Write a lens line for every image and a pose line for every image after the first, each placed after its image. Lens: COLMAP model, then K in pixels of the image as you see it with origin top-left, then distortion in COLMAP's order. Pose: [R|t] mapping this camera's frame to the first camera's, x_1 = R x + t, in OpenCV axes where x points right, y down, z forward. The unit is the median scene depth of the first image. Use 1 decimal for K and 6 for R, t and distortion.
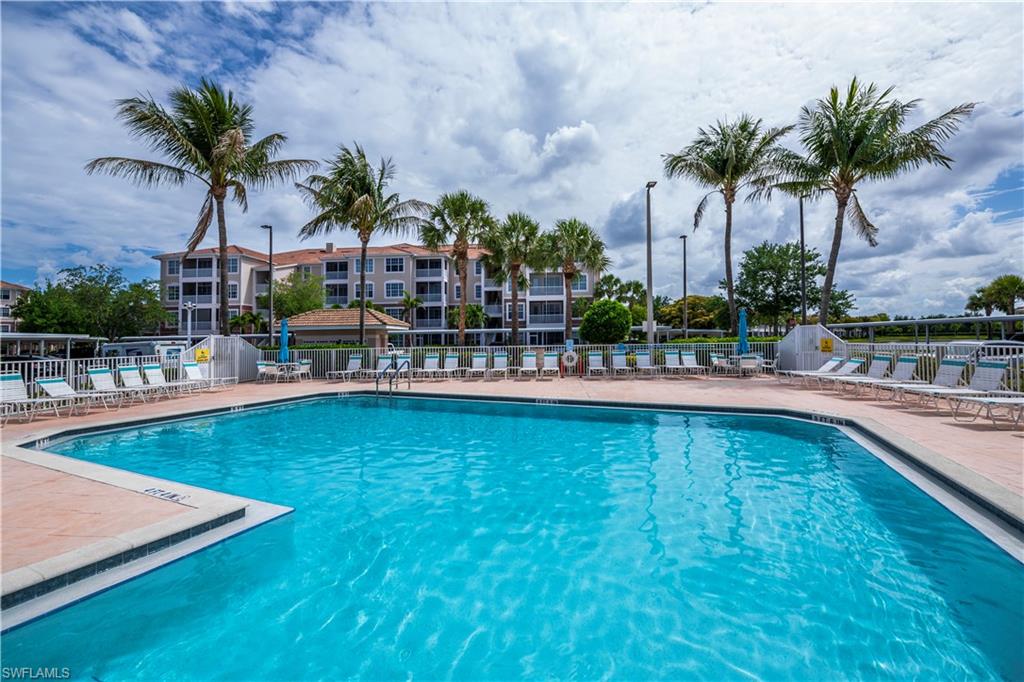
lens RADIAL K [[404.4, 0, 511.3], [0, 404.4, 338.5], [0, 0, 1]] dist [-0.017825, -0.000129]
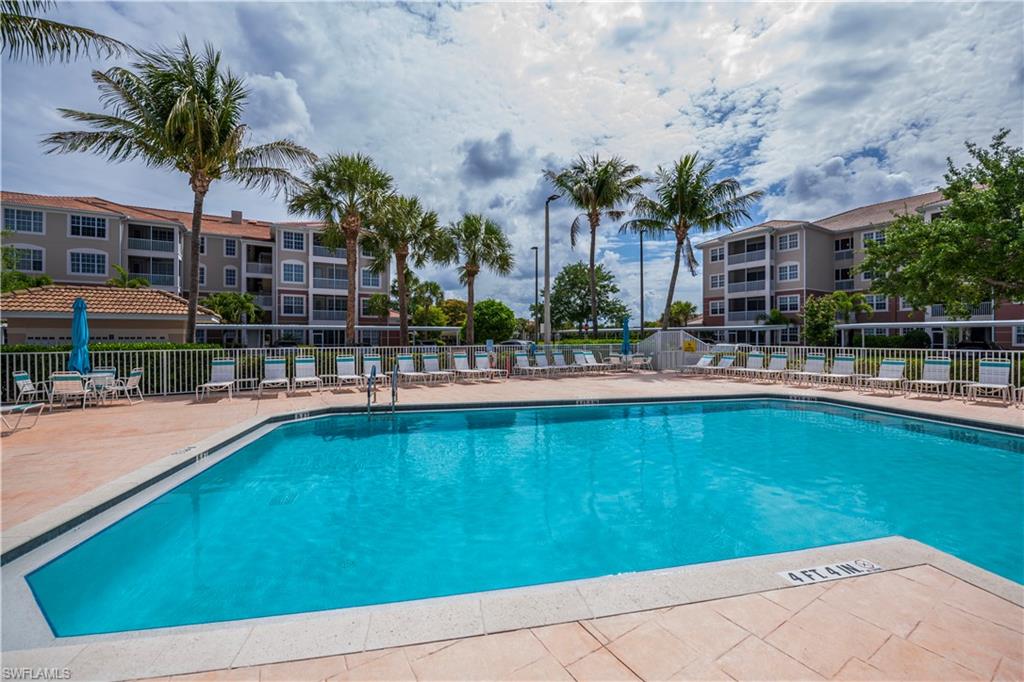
lens RADIAL K [[404.4, 0, 513.2], [0, 404.4, 343.9], [0, 0, 1]] dist [-0.017825, -0.000129]
pose [[0.818533, 0.005698, 0.574431, -0.338381], [-0.013001, 0.999878, 0.008607, 0.003504], [-0.574313, -0.014513, 0.818507, 0.155497]]
